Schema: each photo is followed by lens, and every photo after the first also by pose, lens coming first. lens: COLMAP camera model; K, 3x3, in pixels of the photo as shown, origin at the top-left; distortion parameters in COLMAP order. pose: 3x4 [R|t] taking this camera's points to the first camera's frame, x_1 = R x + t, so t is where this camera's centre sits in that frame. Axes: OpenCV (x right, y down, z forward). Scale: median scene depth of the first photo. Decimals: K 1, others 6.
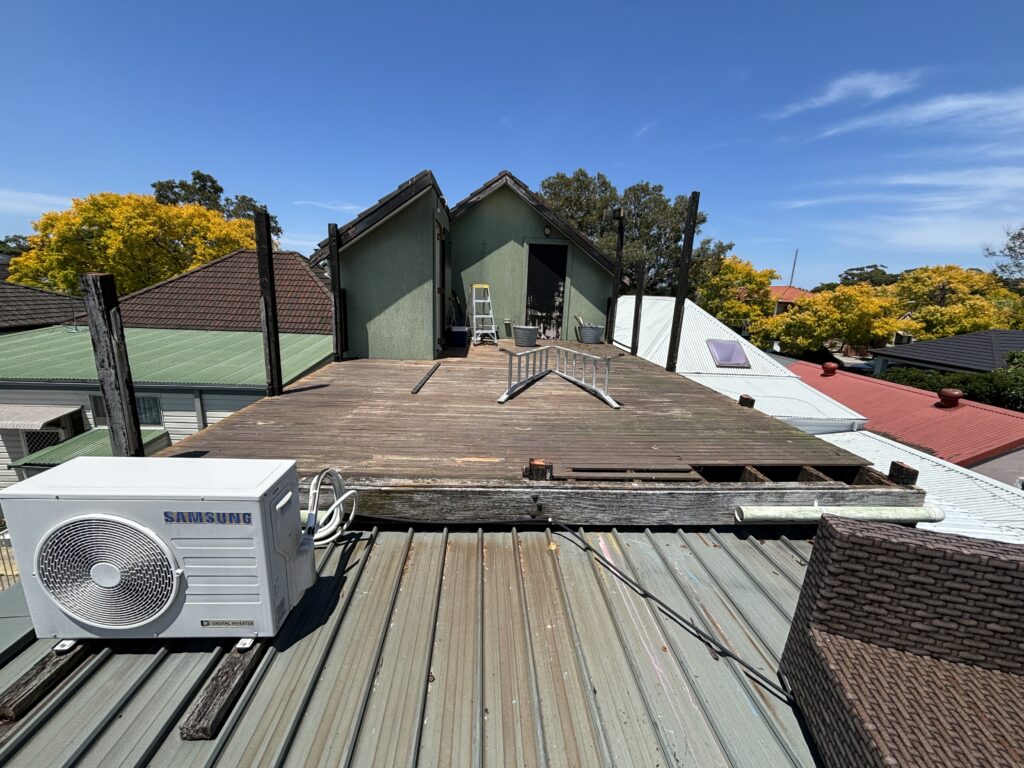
lens RADIAL K [[422.5, 0, 507.4], [0, 422.5, 384.8], [0, 0, 1]] dist [0.000867, 0.001926]
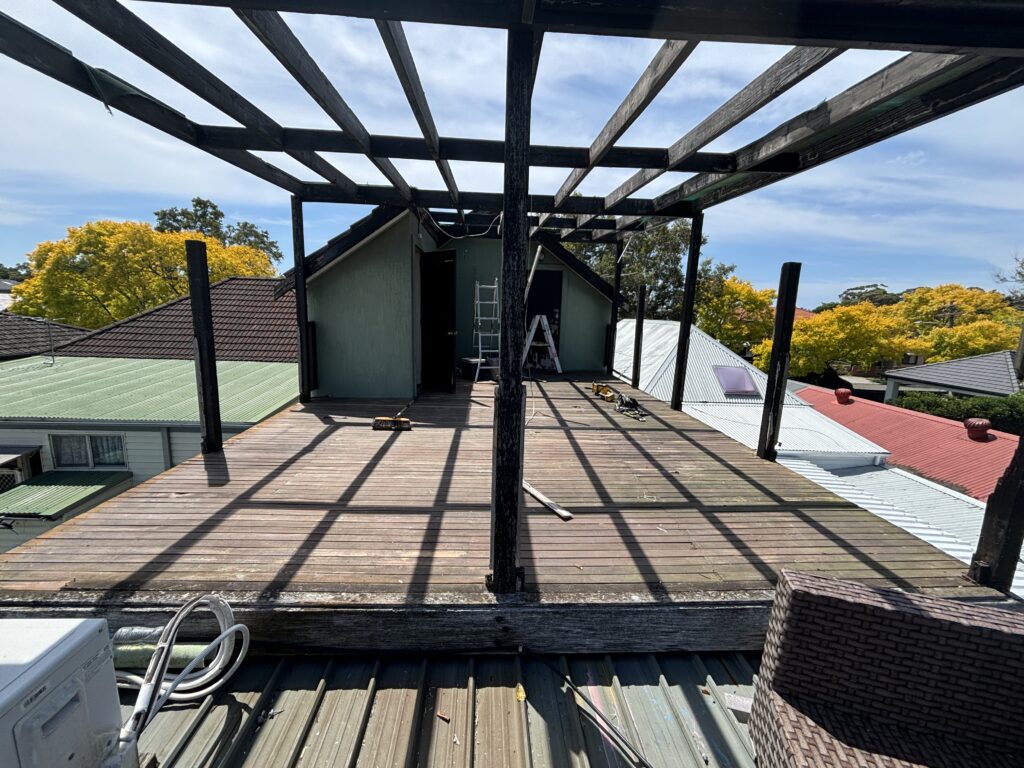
lens RADIAL K [[422.5, 0, 509.1], [0, 422.5, 383.7], [0, 0, 1]] dist [0.000867, 0.001926]
pose [[0.999962, -0.007625, -0.004312, 0.023787], [0.007393, 0.998653, -0.051363, -0.027942], [0.004698, 0.051330, 0.998671, 0.065081]]
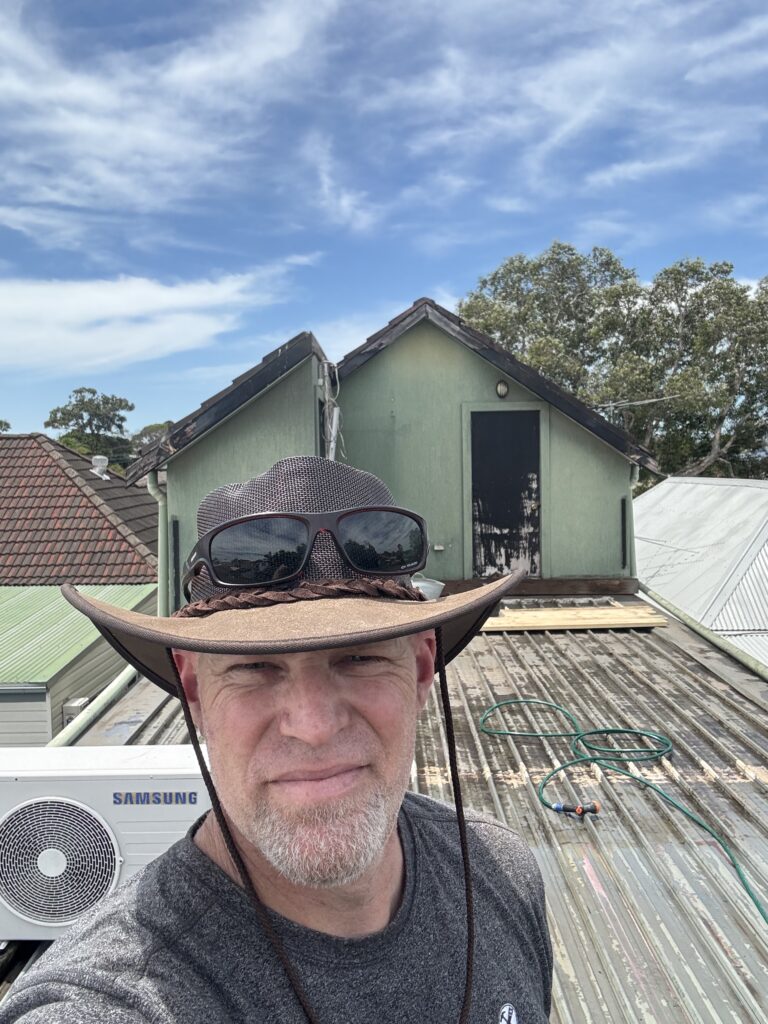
lens RADIAL K [[912.3, 0, 377.8], [0, 912.3, 509.5], [0, 0, 1]] dist [0.118362, -0.028061]
pose [[0.996600, -0.052115, -0.063823, -0.002232], [0.040251, 0.983782, -0.174794, 0.008104], [0.071897, 0.171631, 0.982534, -0.196504]]
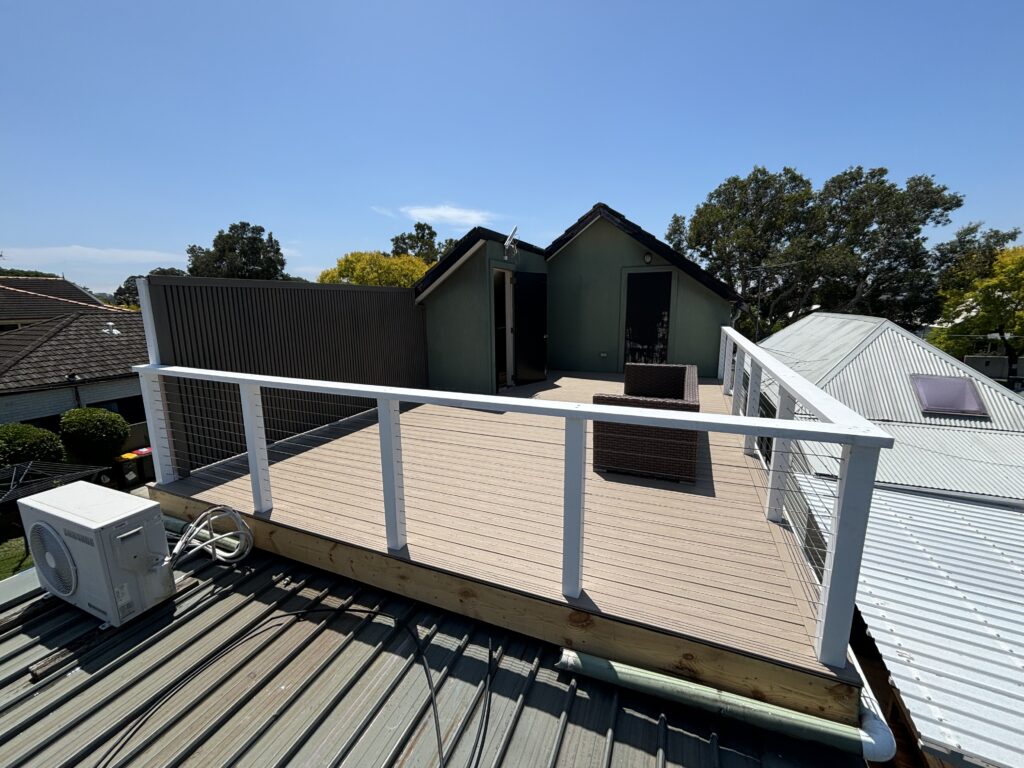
lens RADIAL K [[422.5, 0, 506.7], [0, 422.5, 382.4], [0, 0, 1]] dist [0.000867, 0.001926]
pose [[0.899167, 0.032772, -0.436377, 0.217270], [-0.051493, 0.998188, -0.031137, -0.044972], [0.434566, 0.050467, 0.899225, 0.043348]]
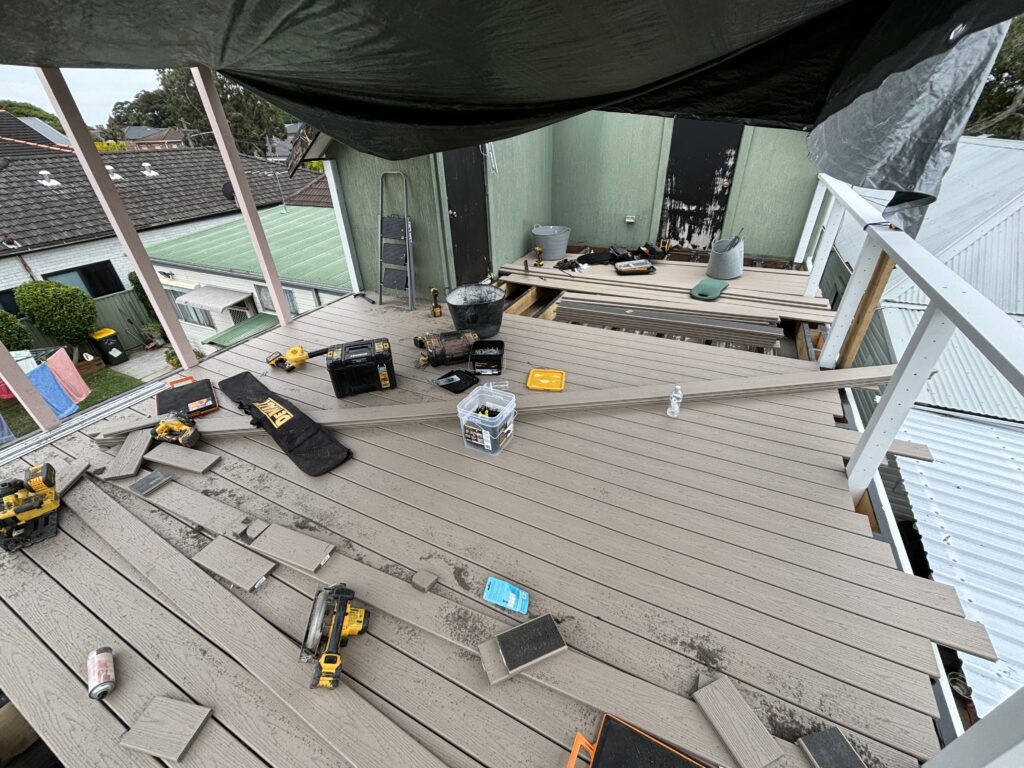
lens RADIAL K [[422.5, 0, 511.7], [0, 422.5, 372.9], [0, 0, 1]] dist [0.000867, 0.001926]
pose [[0.867206, 0.188366, -0.460946, 0.185790], [-0.040334, 0.949220, 0.312017, -0.119099], [0.496313, -0.251991, 0.830767, 0.290590]]
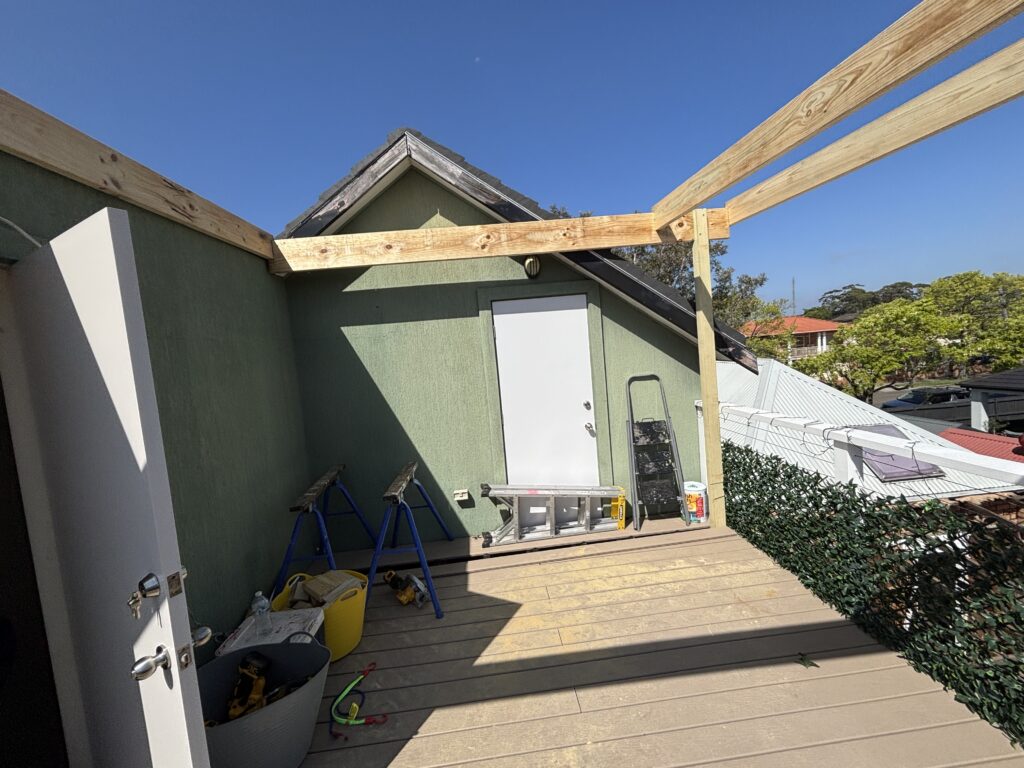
lens RADIAL K [[422.5, 0, 511.3], [0, 422.5, 381.9], [0, 0, 1]] dist [0.000867, 0.001926]
pose [[0.990963, -0.131708, 0.025420, 0.033982], [0.134038, 0.979634, -0.149501, -0.194618], [-0.005212, 0.151557, 0.988435, 0.574717]]
